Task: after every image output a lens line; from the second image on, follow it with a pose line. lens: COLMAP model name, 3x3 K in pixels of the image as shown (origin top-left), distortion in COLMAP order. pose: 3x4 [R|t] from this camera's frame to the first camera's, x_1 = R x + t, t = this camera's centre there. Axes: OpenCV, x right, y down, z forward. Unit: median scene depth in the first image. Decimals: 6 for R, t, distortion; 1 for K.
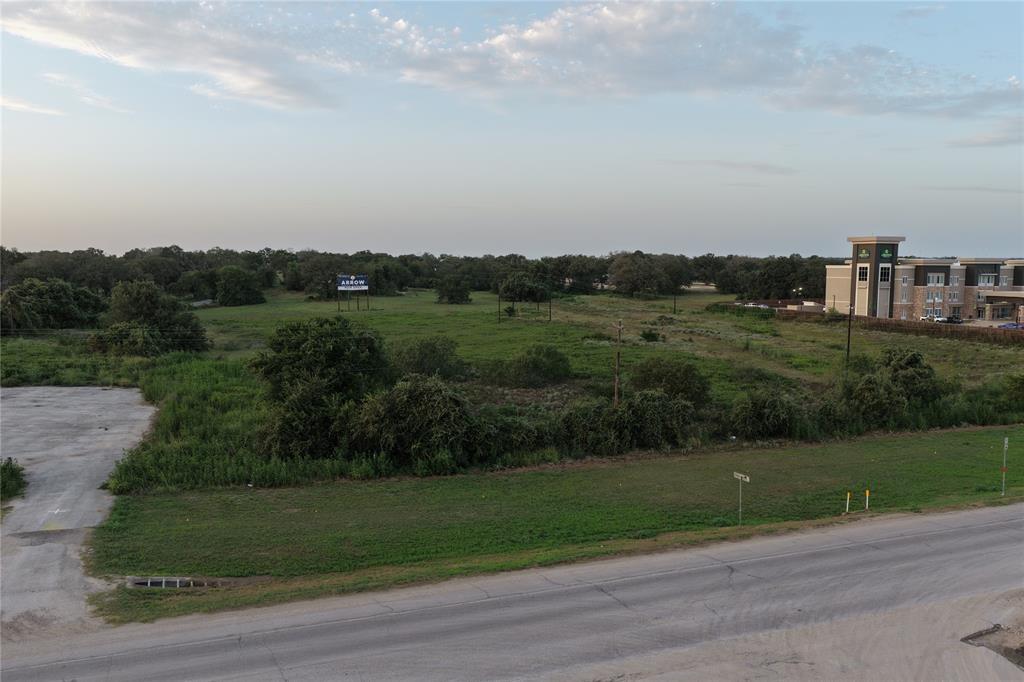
lens RADIAL K [[848.0, 0, 517.7], [0, 848.0, 351.3], [0, 0, 1]] dist [-0.016374, 0.042636]
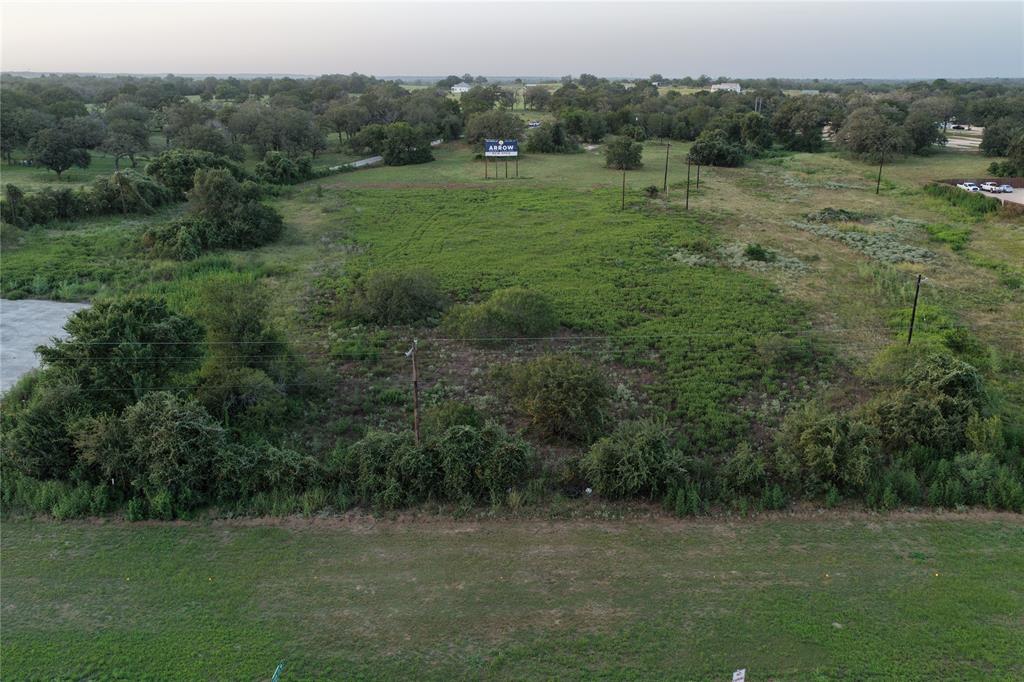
lens RADIAL K [[848.0, 0, 517.7], [0, 848.0, 351.3], [0, 0, 1]] dist [-0.016374, 0.042636]
pose [[0.940366, 0.106183, -0.323166, 0.230246], [-0.036185, 0.975866, 0.215351, -0.099266], [0.338233, -0.190815, 0.921514, 0.157161]]
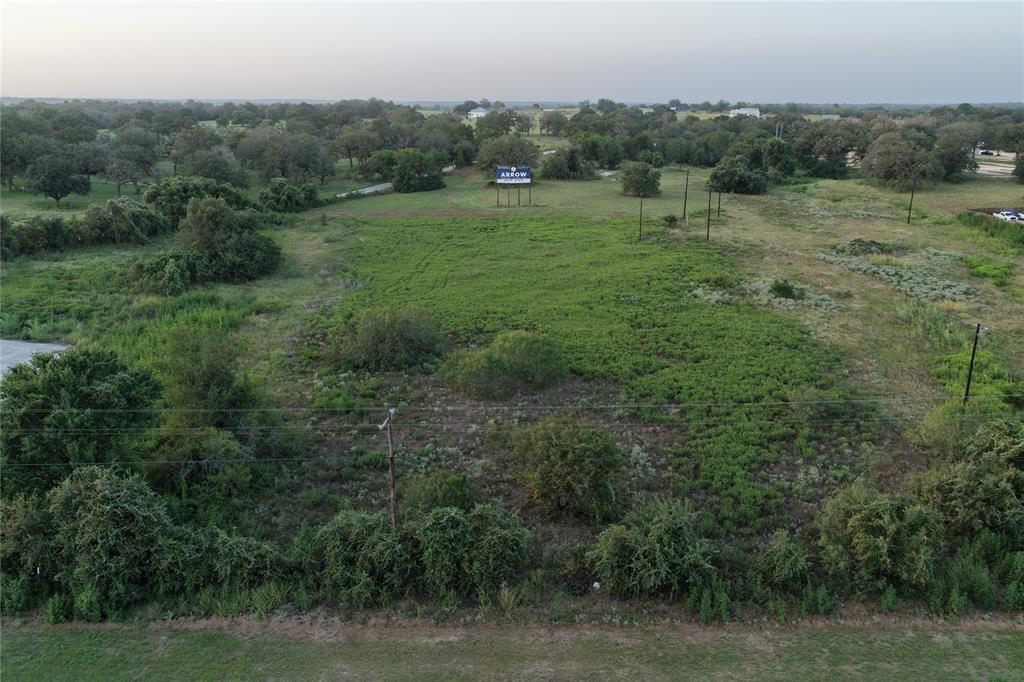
lens RADIAL K [[848.0, 0, 517.7], [0, 848.0, 351.3], [0, 0, 1]] dist [-0.016374, 0.042636]
pose [[0.932959, 0.102195, -0.345171, 0.216741], [-0.037364, 0.981169, 0.189504, -0.104961], [0.358038, -0.163902, 0.919209, 0.219863]]
